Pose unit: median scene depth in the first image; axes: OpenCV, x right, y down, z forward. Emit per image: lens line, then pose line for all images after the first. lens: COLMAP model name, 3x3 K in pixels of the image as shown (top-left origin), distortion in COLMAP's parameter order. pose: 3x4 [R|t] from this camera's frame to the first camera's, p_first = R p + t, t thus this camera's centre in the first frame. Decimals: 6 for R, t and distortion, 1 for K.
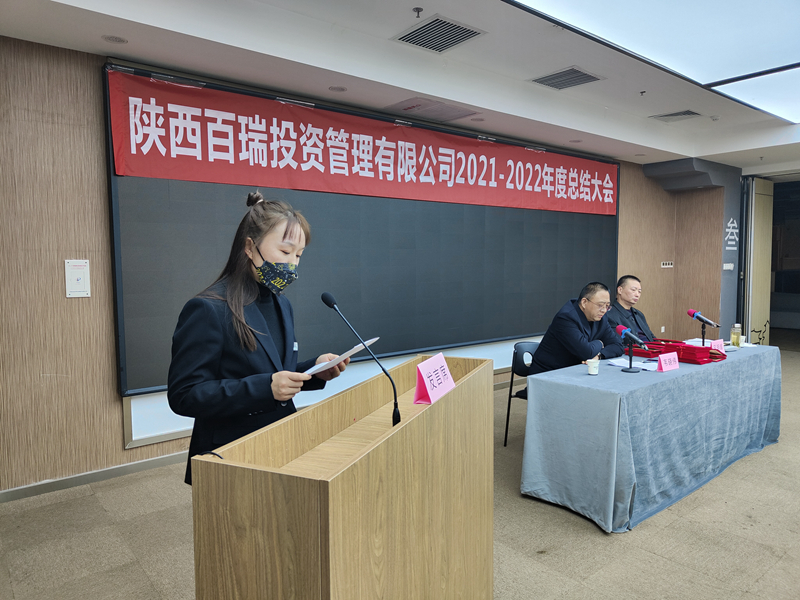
lens RADIAL K [[565.2, 0, 400.0], [0, 565.2, 305.8], [0, 0, 1]] dist [0.004412, -0.005267]
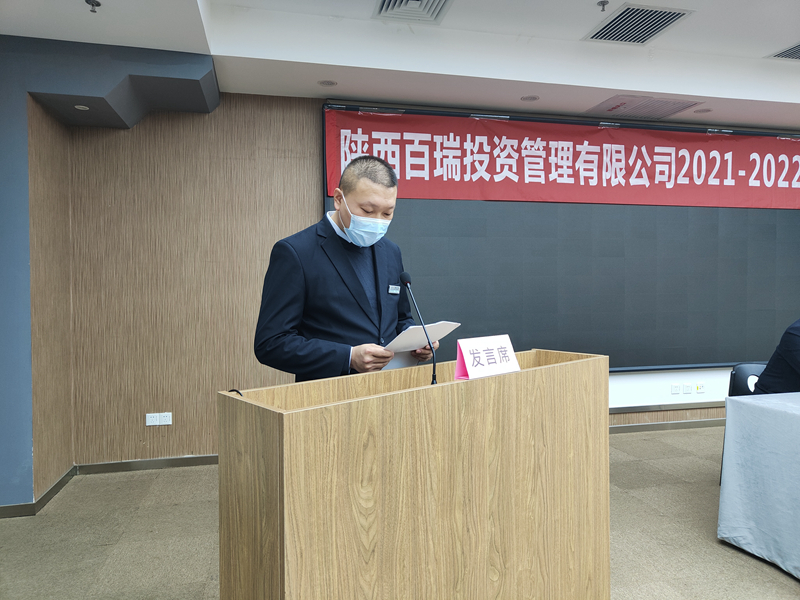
lens RADIAL K [[565.8, 0, 398.5], [0, 565.8, 296.8], [0, 0, 1]] dist [0.003243, -0.002816]
pose [[0.896607, 0.007544, -0.442763, 0.132628], [-0.034133, 0.998058, -0.052115, 0.030043], [0.441510, 0.061840, 0.895123, 0.018908]]
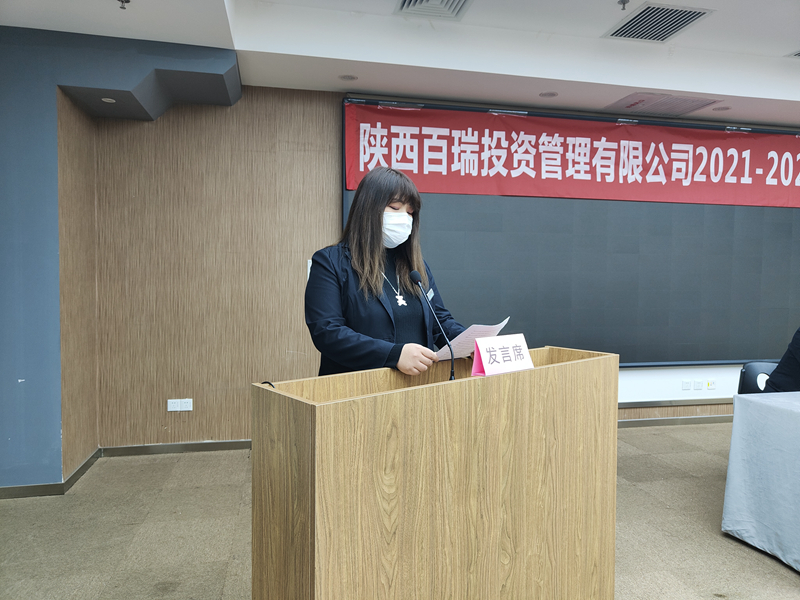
lens RADIAL K [[568.6, 0, 403.1], [0, 568.6, 299.4], [0, 0, 1]] dist [0.002069, -0.004772]
pose [[0.889893, 0.033301, -0.454952, 0.137253], [-0.051467, 0.998293, -0.027598, 0.024246], [0.453257, 0.047974, 0.890088, -0.004573]]
